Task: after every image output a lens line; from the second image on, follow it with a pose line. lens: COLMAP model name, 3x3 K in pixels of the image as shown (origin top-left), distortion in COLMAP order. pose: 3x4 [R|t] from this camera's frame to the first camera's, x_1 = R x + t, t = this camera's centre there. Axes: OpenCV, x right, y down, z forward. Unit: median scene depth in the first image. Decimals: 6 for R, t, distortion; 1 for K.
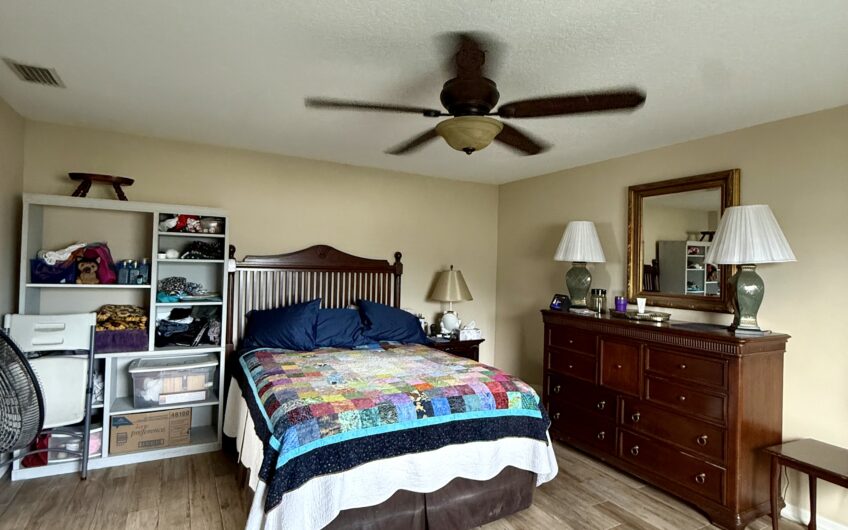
lens RADIAL K [[449.2, 0, 422.8], [0, 449.2, 262.4], [0, 0, 1]] dist [-0.001755, -0.000001]
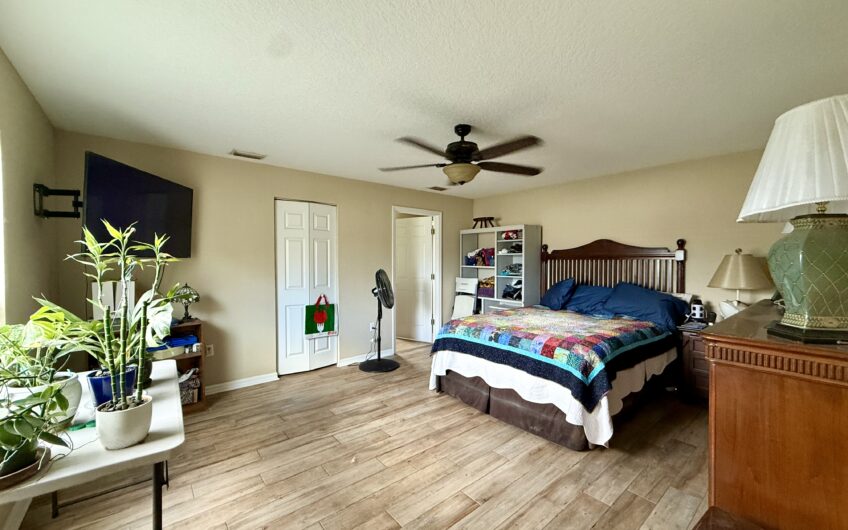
lens RADIAL K [[335.9, 0, 424.0], [0, 335.9, 265.0], [0, 0, 1]] dist [-0.000465, -0.000063]
pose [[0.195671, -0.010176, -0.980617, 1.033763], [0.014215, 0.999871, -0.007539, 0.060365], [0.980567, -0.012464, 0.195790, 0.451782]]
